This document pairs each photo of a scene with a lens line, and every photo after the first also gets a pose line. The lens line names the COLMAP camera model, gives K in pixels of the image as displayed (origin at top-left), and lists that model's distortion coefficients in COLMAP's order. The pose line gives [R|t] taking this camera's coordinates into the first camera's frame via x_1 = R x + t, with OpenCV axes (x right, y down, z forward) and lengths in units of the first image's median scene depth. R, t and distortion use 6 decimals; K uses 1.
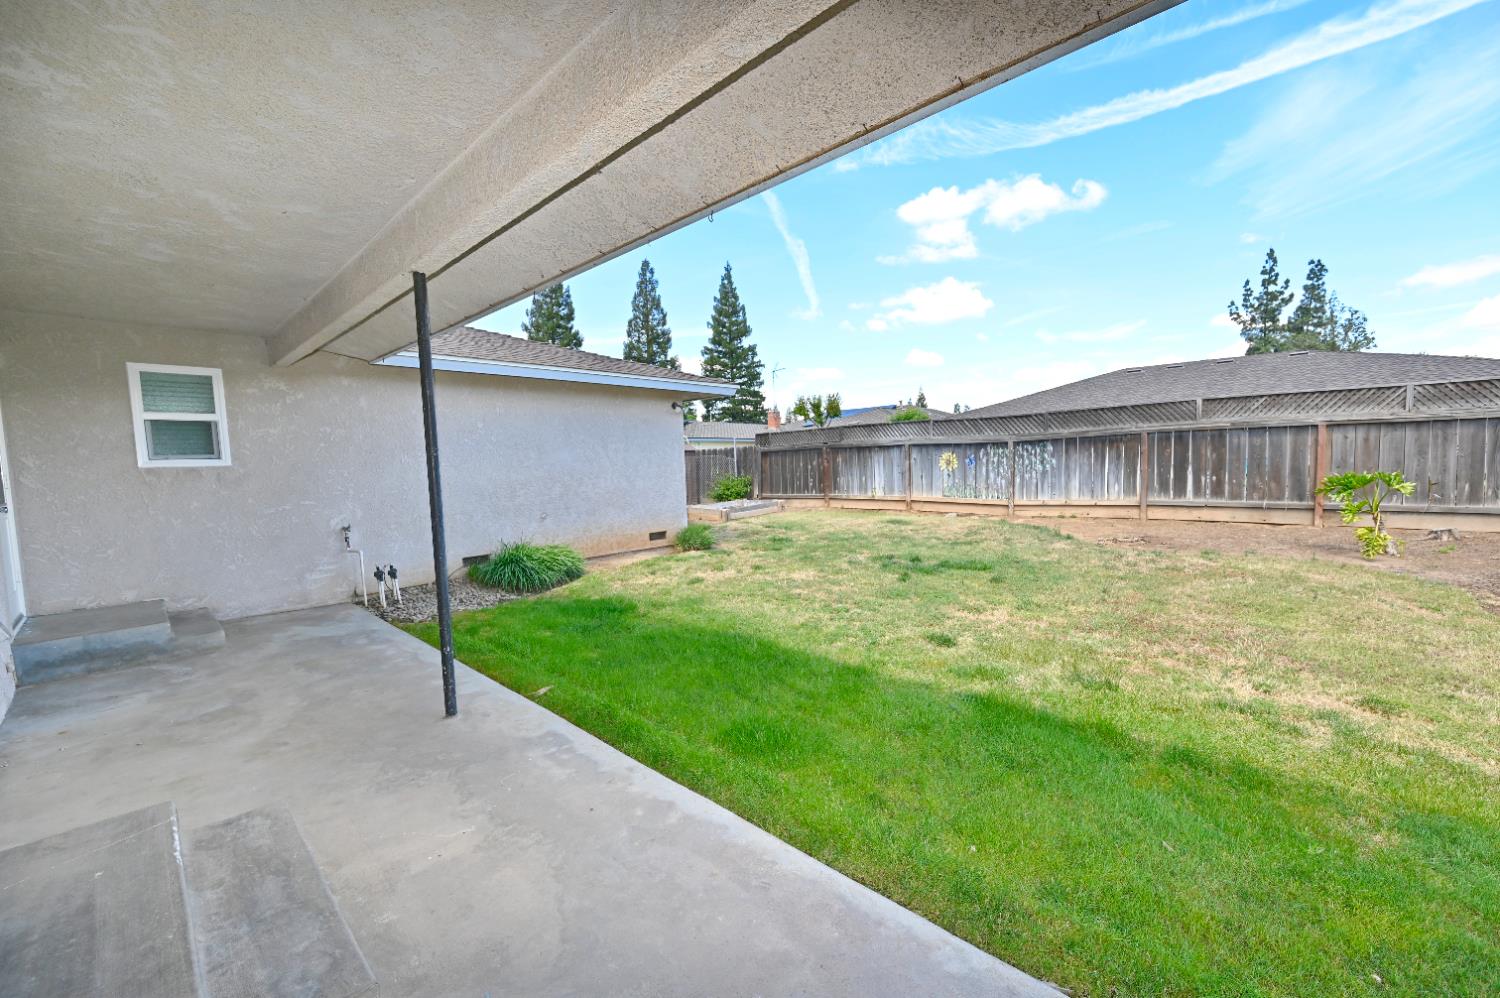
lens RADIAL K [[593.1, 0, 748.9], [0, 593.1, 501.6], [0, 0, 1]] dist [-0.009465, 0.000106]
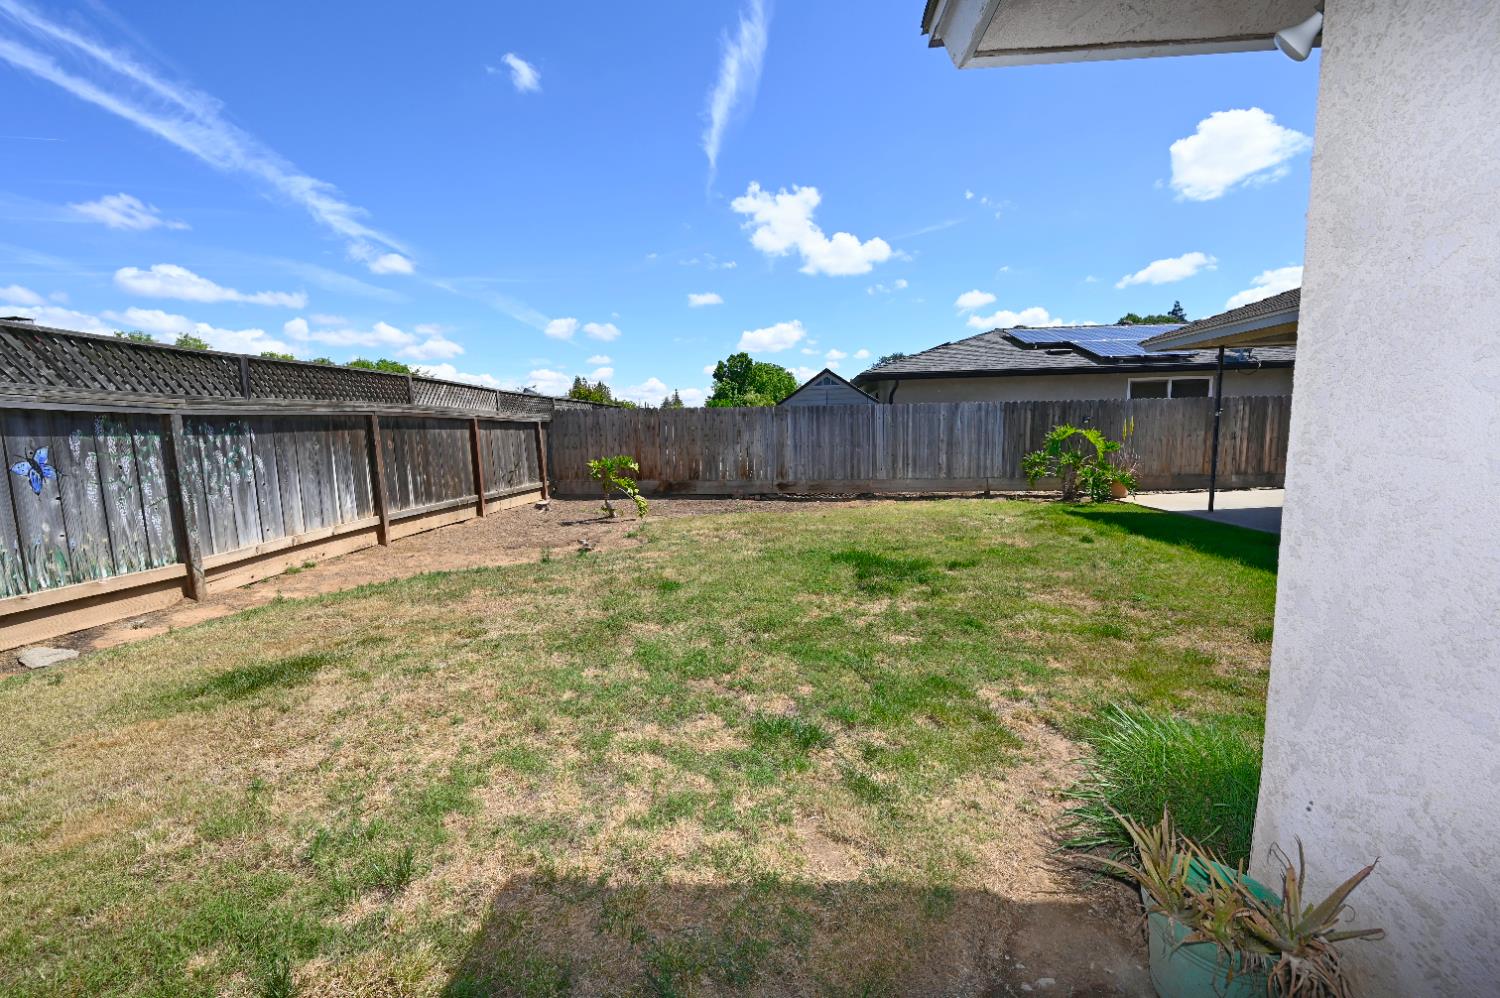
lens RADIAL K [[593.1, 0, 748.9], [0, 593.1, 501.6], [0, 0, 1]] dist [-0.009465, 0.000106]
pose [[-0.627260, -0.046765, 0.777404, -0.099835], [0.094761, 0.986196, 0.135785, -0.063182], [-0.773023, 0.158840, -0.614170, 0.977881]]
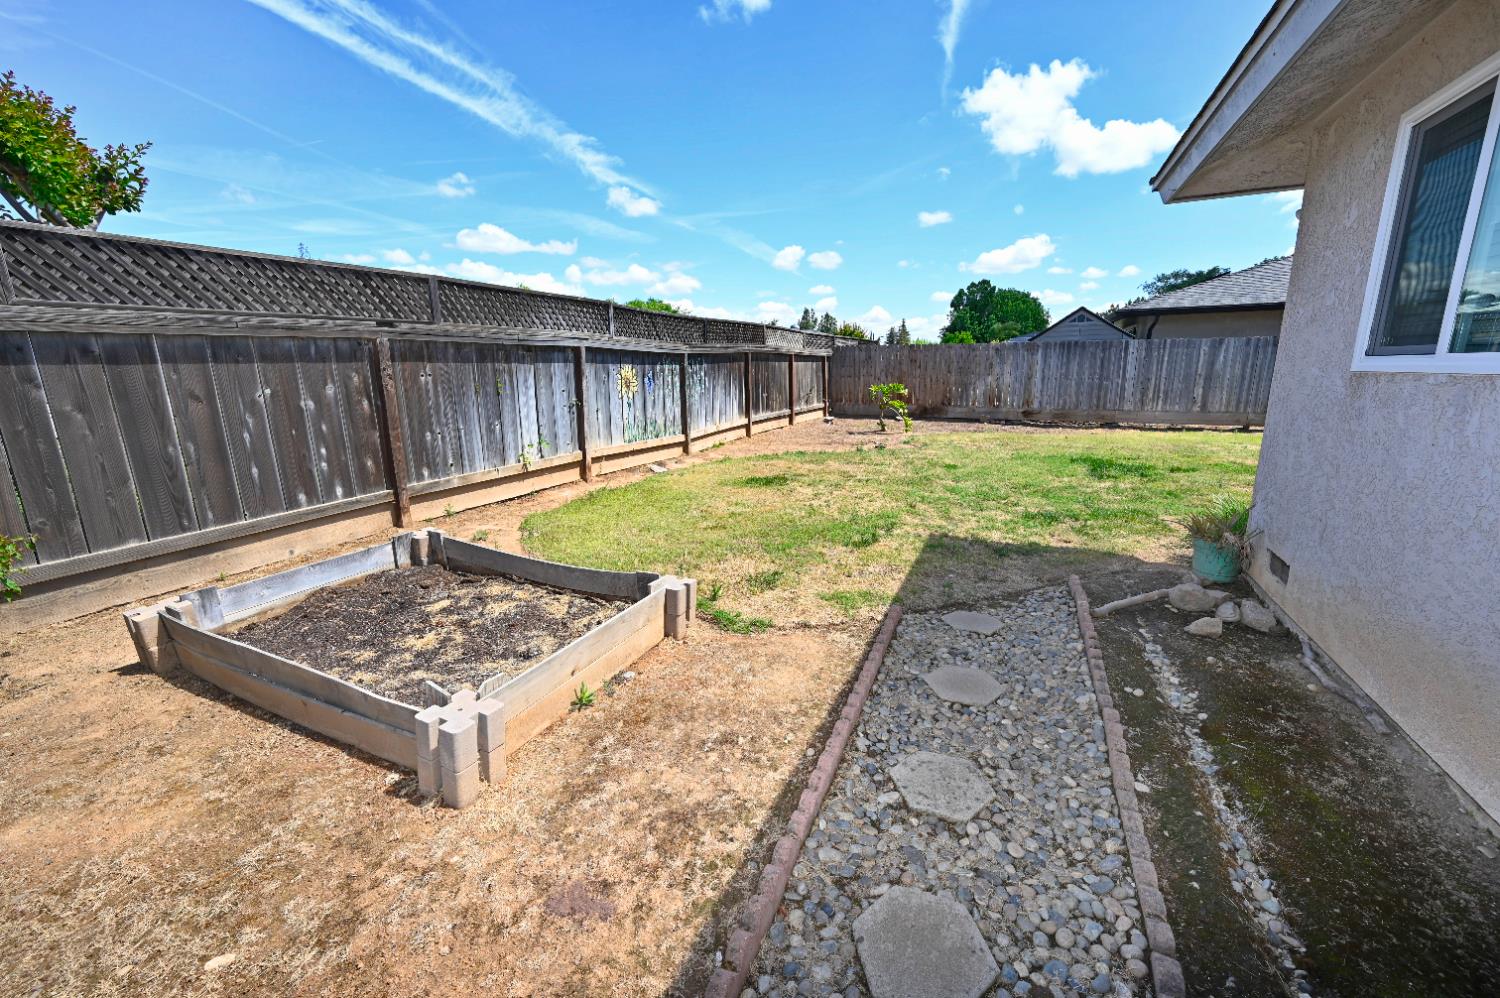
lens RADIAL K [[620.6, 0, 751.3], [0, 620.6, 460.5], [0, 0, 1]] dist [-0.007754, 0.000130]
pose [[-0.326054, -0.105217, 0.939478, -0.319974], [0.089957, 0.985824, 0.141627, -0.074722], [-0.941061, 0.130690, -0.311967, 1.207342]]
